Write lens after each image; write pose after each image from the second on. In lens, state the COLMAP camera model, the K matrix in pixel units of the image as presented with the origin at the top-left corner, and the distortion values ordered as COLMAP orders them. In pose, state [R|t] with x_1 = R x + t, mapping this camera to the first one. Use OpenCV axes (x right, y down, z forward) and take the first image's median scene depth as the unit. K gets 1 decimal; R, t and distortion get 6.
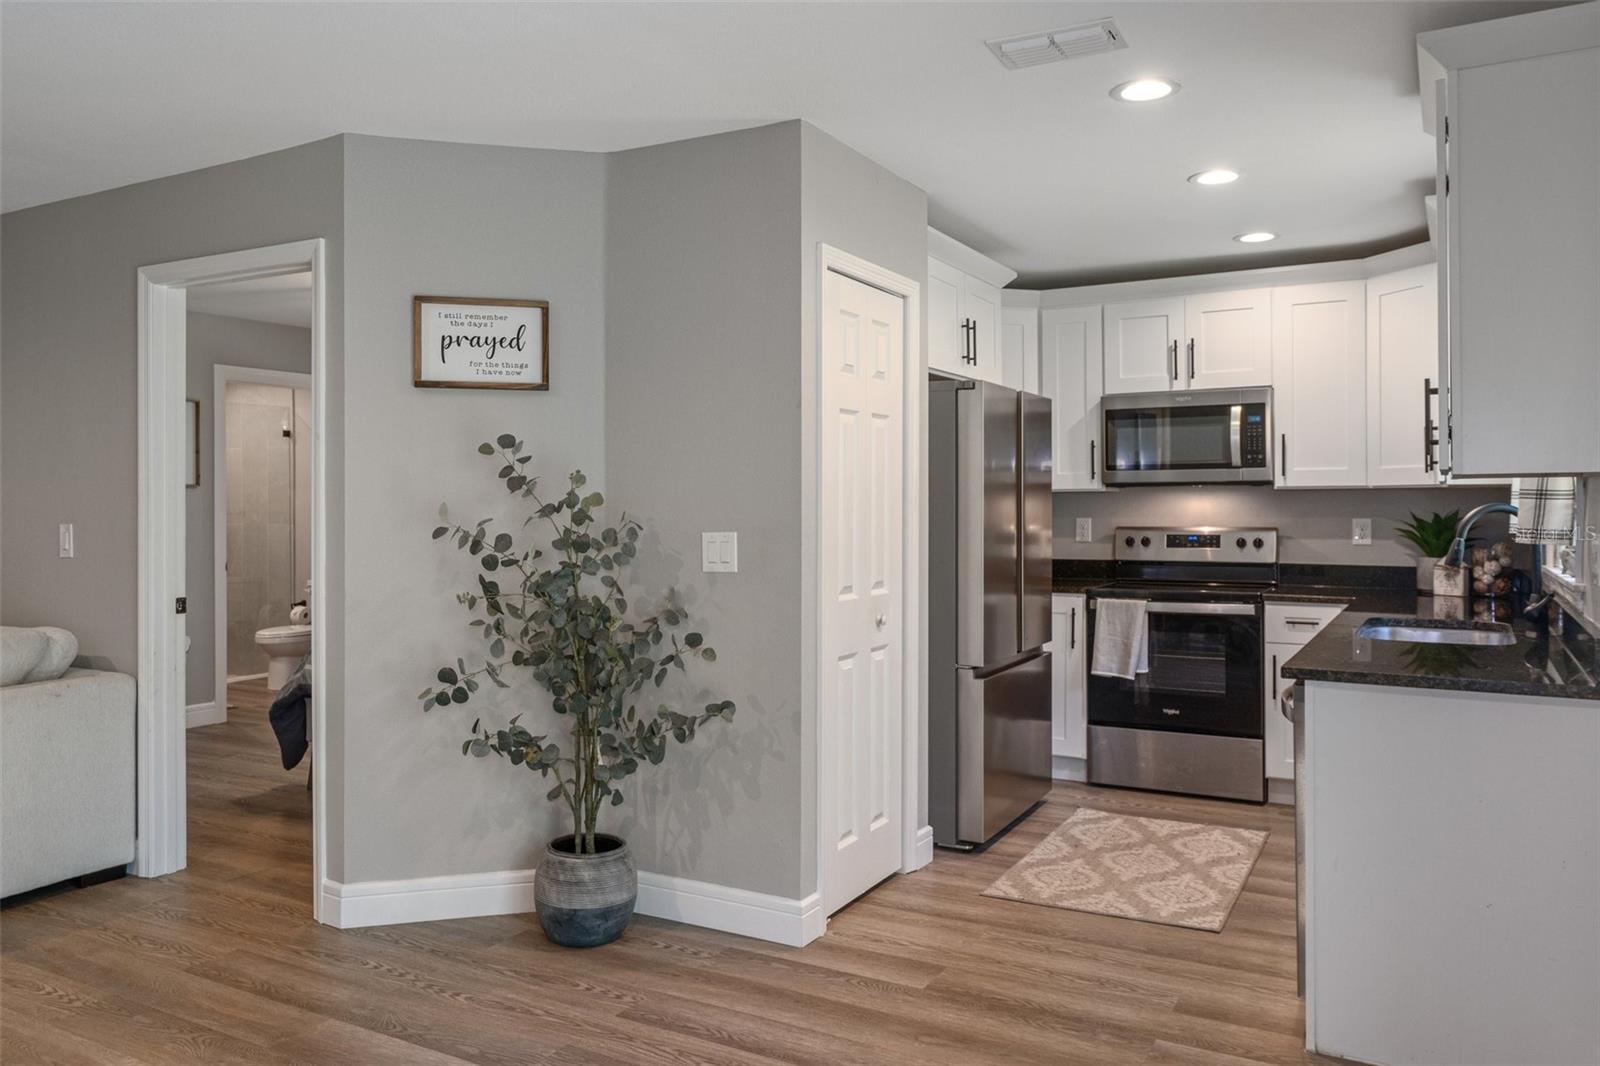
lens RADIAL K [[1173.0, 0, 795.8], [0, 1173.0, 499.3], [0, 0, 1]] dist [0.004340, 0.007741]
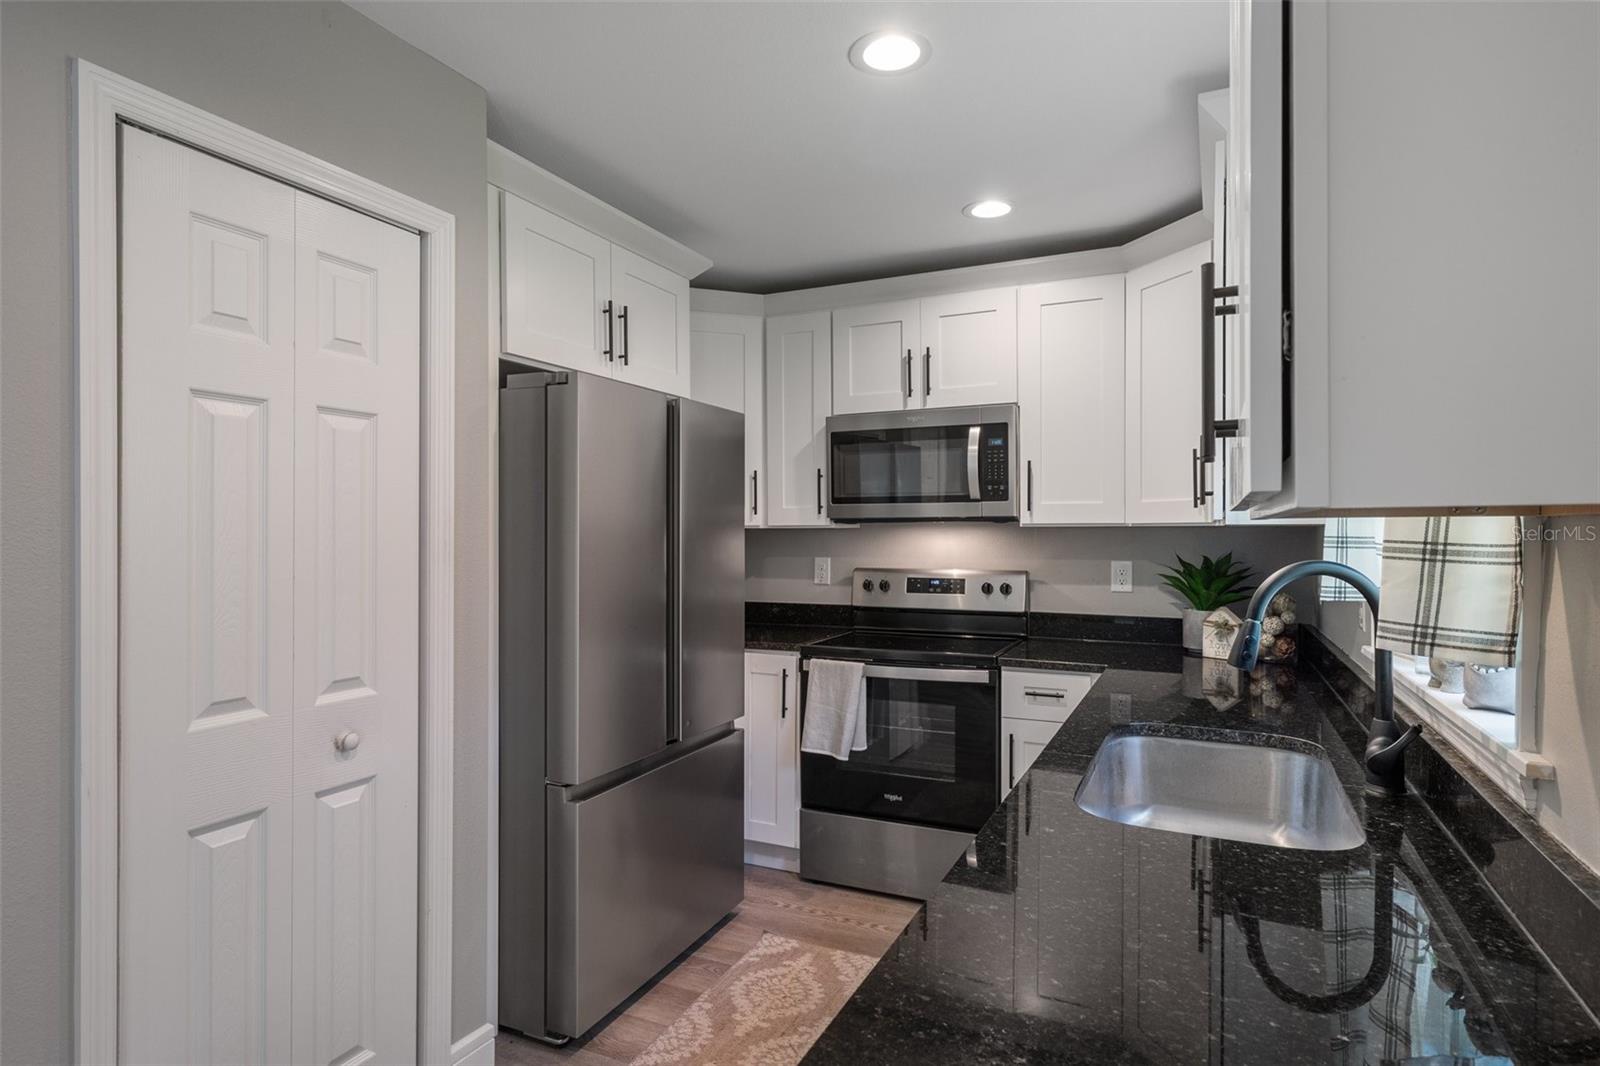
lens RADIAL K [[858.0, 0, 801.8], [0, 858.0, 536.5], [0, 0, 1]] dist [0.005859, -0.001613]
pose [[0.997763, 0.000814, 0.066843, 0.245558], [-0.001546, 0.999939, 0.010893, -0.009521], [-0.066830, -0.010972, 0.997704, 0.463192]]
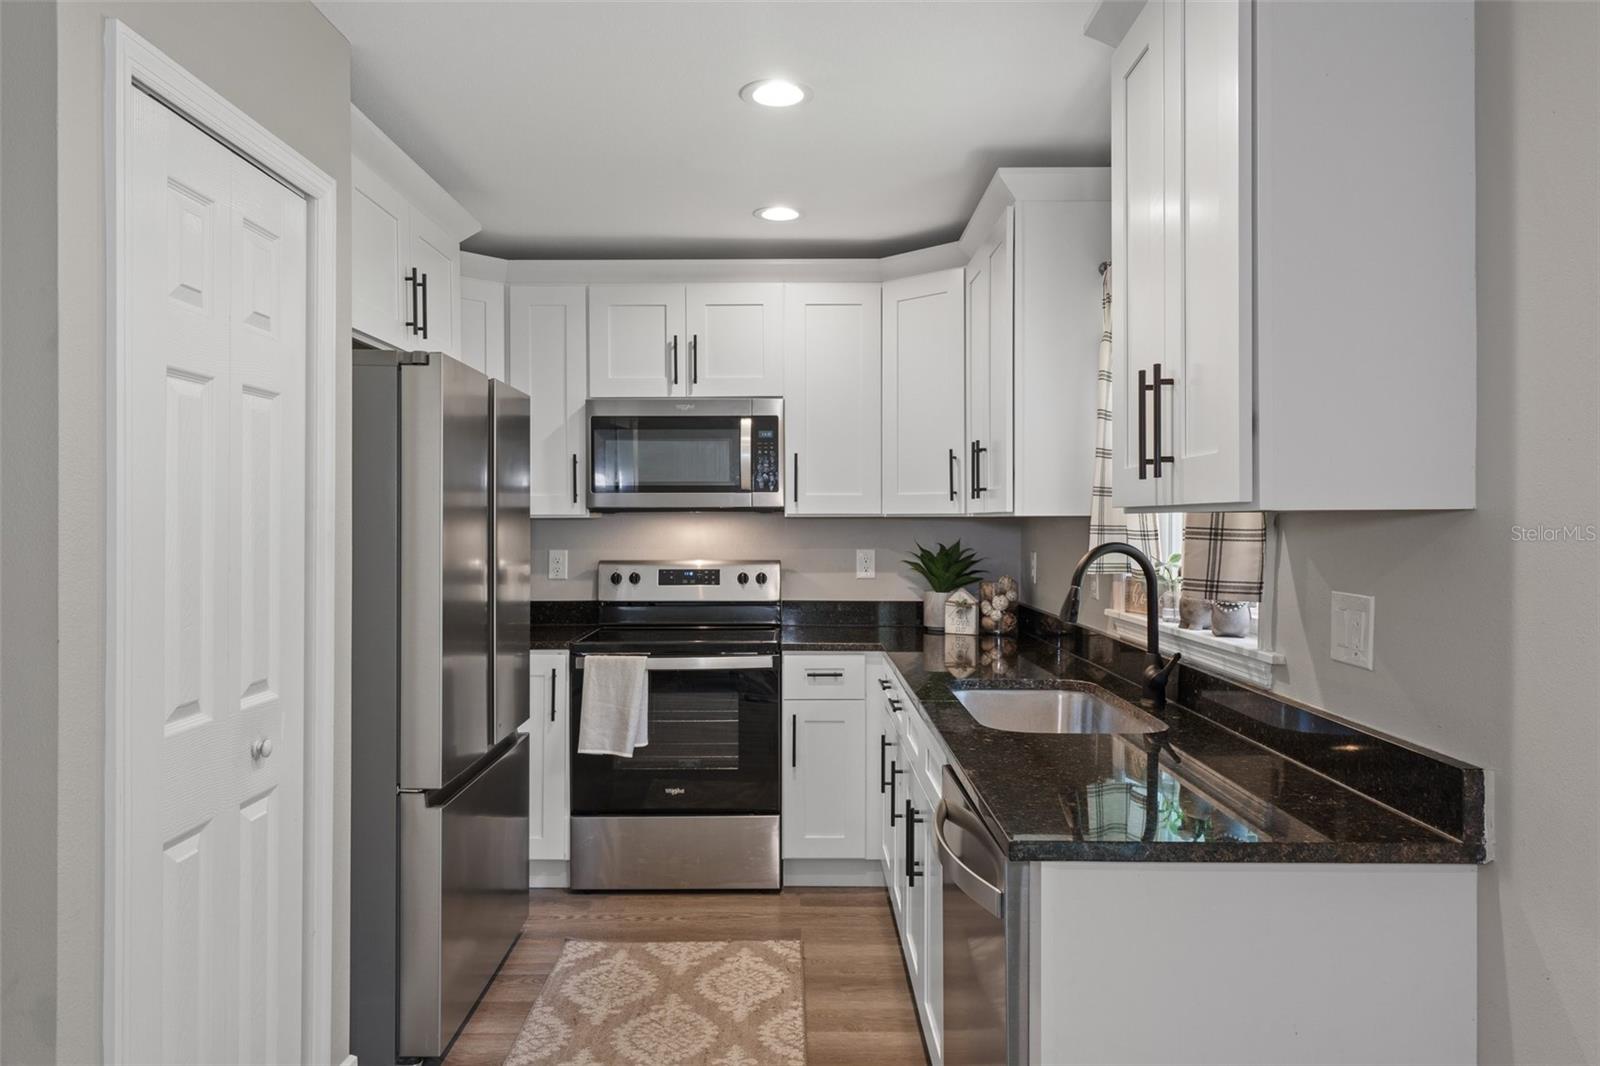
lens RADIAL K [[1055.1, 0, 791.5], [0, 1055.1, 525.9], [0, 0, 1]] dist [0.004400, 0.000548]
pose [[0.875944, -0.000031, 0.482414, 0.043999], [-0.004151, 0.999962, 0.007601, -0.009275], [-0.482396, -0.008661, 0.875911, 0.369676]]
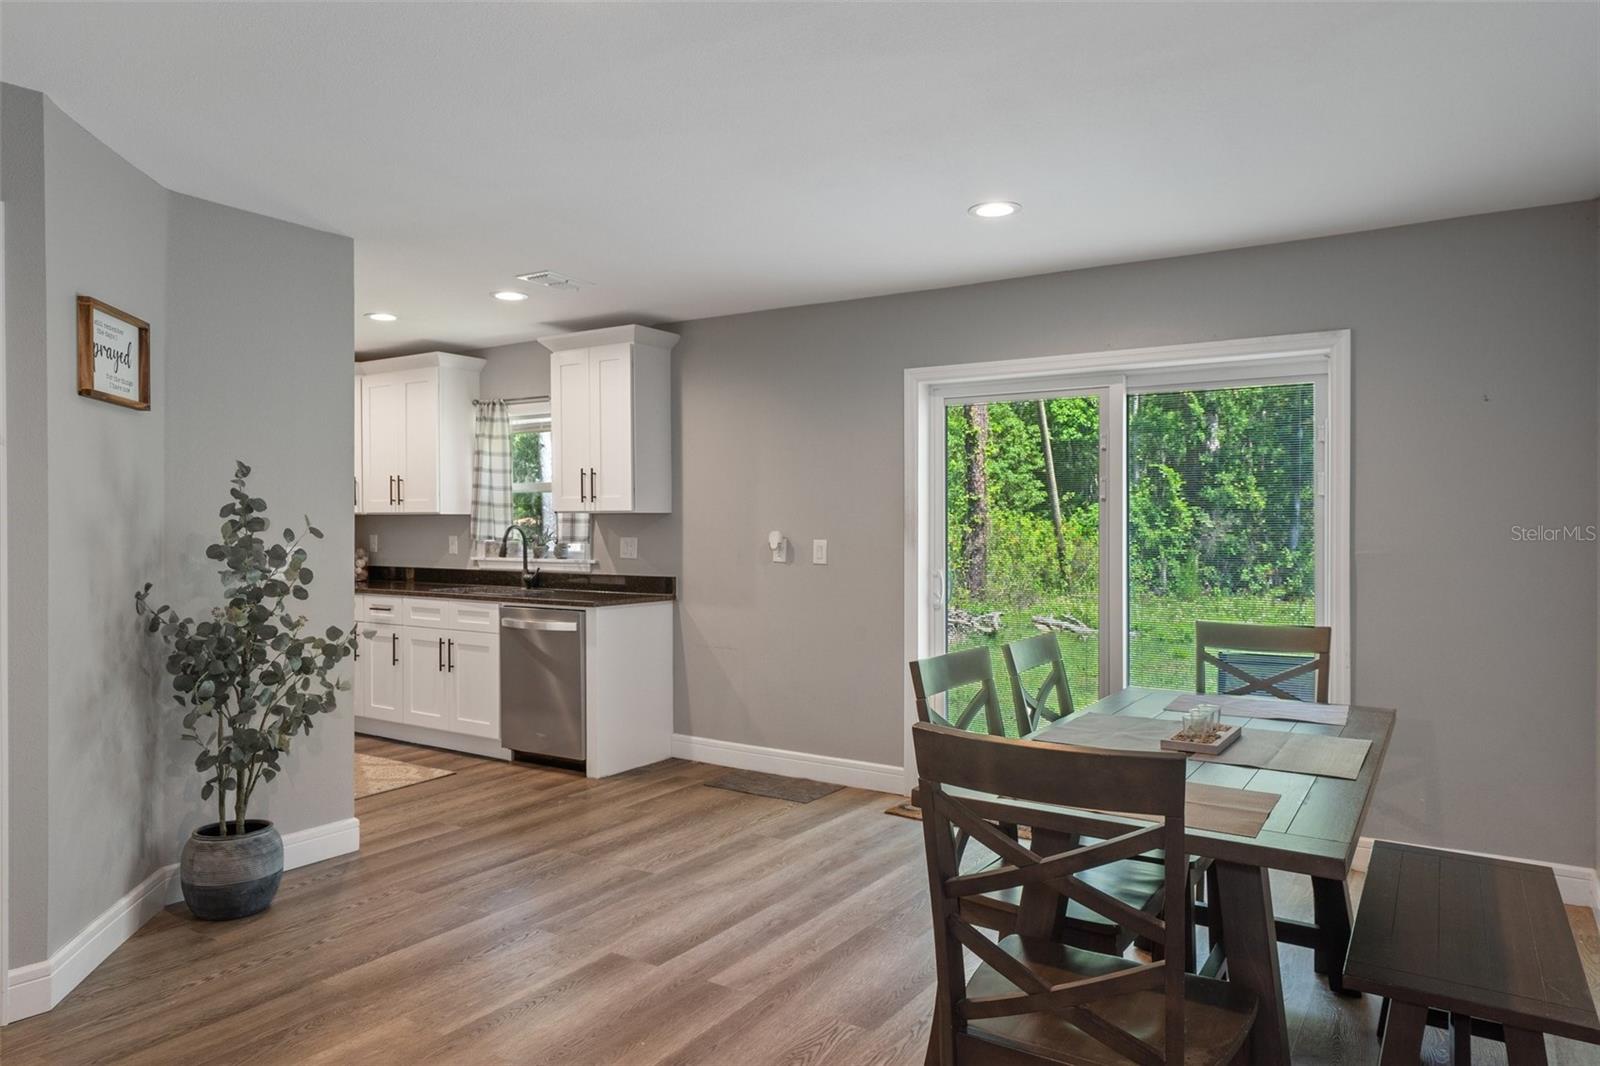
lens RADIAL K [[1040.0, 0, 798.4], [0, 1040.0, 535.8], [0, 0, 1]] dist [-0.004438, 0.001266]
pose [[0.065466, -0.008642, 0.997817, -0.880838], [-0.006686, 0.999936, 0.009099, 0.002081], [-0.997832, -0.007267, 0.065404, 0.313716]]
